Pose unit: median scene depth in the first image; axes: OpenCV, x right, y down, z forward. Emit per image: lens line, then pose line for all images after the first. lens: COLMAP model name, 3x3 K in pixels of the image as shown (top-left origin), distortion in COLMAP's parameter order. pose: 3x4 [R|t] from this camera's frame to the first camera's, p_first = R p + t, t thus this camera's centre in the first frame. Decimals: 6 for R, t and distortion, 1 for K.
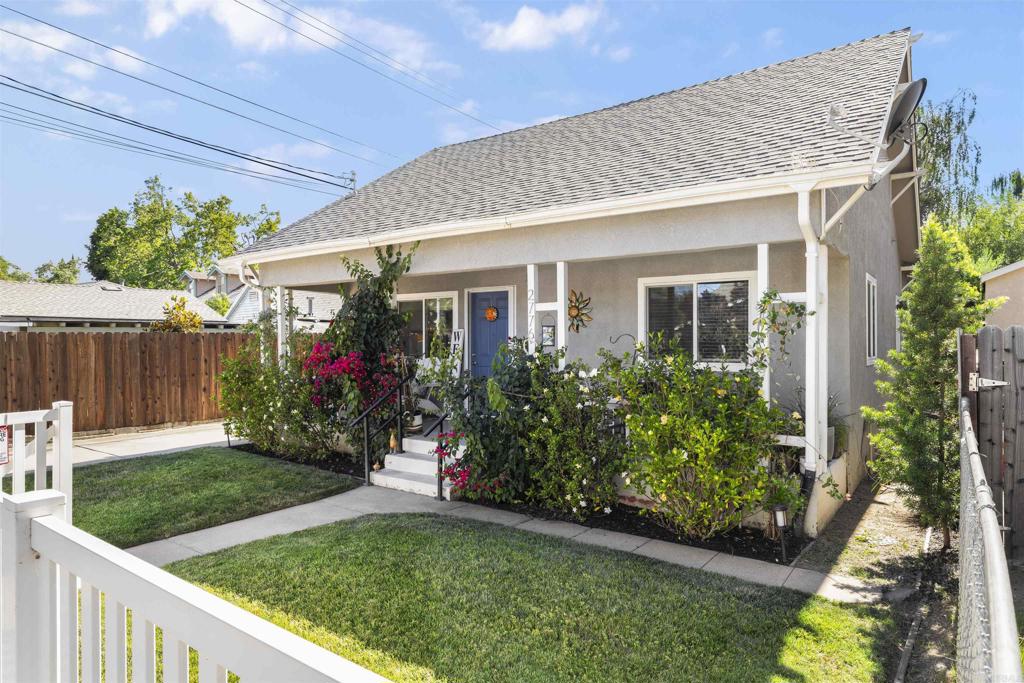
lens RADIAL K [[622.4, 0, 510.4], [0, 622.4, 343.3], [0, 0, 1]] dist [0.002999, 0.000543]
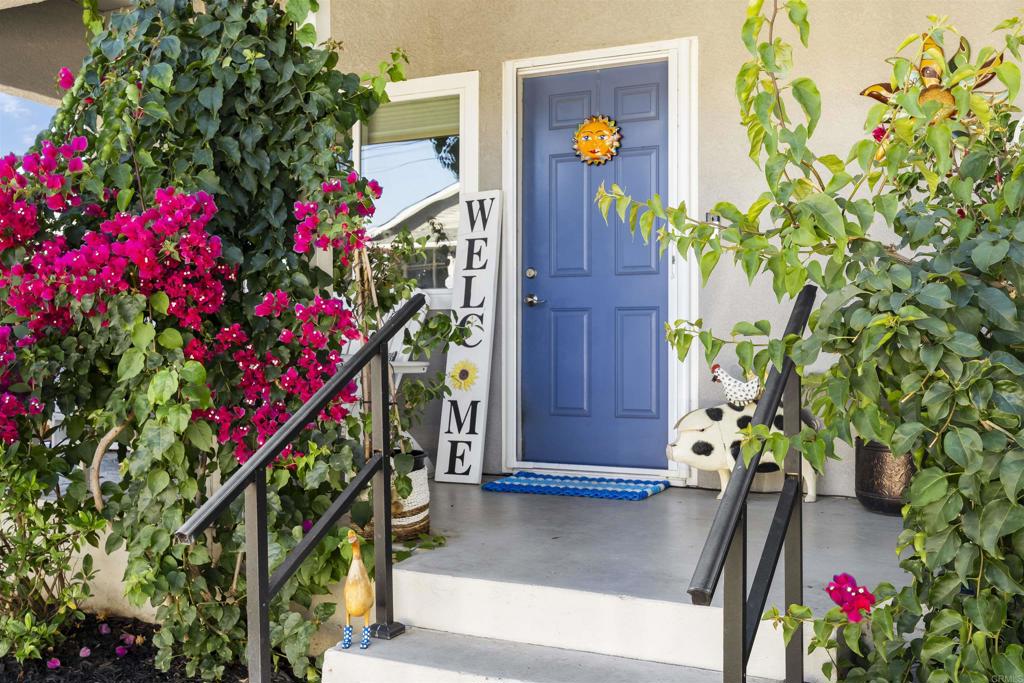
lens RADIAL K [[1023.6, 0, 512.0], [0, 1023.6, 341.5], [0, 0, 1]] dist [0.001895, -0.008715]
pose [[0.986524, 0.001811, 0.163608, -0.184826], [-0.000797, 0.999980, -0.006264, 0.067448], [-0.163616, 0.006049, 0.986506, 0.594012]]
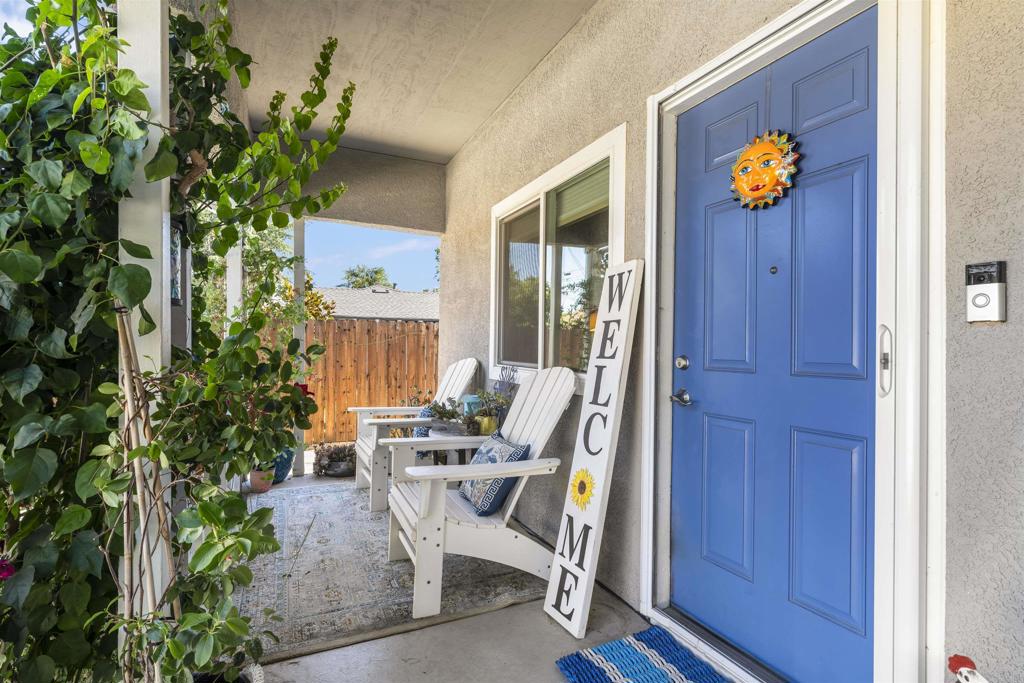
lens RADIAL K [[500.2, 0, 512.0], [0, 500.2, 341.5], [0, 0, 1]] dist [-0.003104, -0.000311]
pose [[0.873792, 0.008160, -0.486231, -0.026880], [-0.014448, 0.999853, -0.009183, 0.015177], [0.486085, 0.015049, 0.873782, 0.962342]]
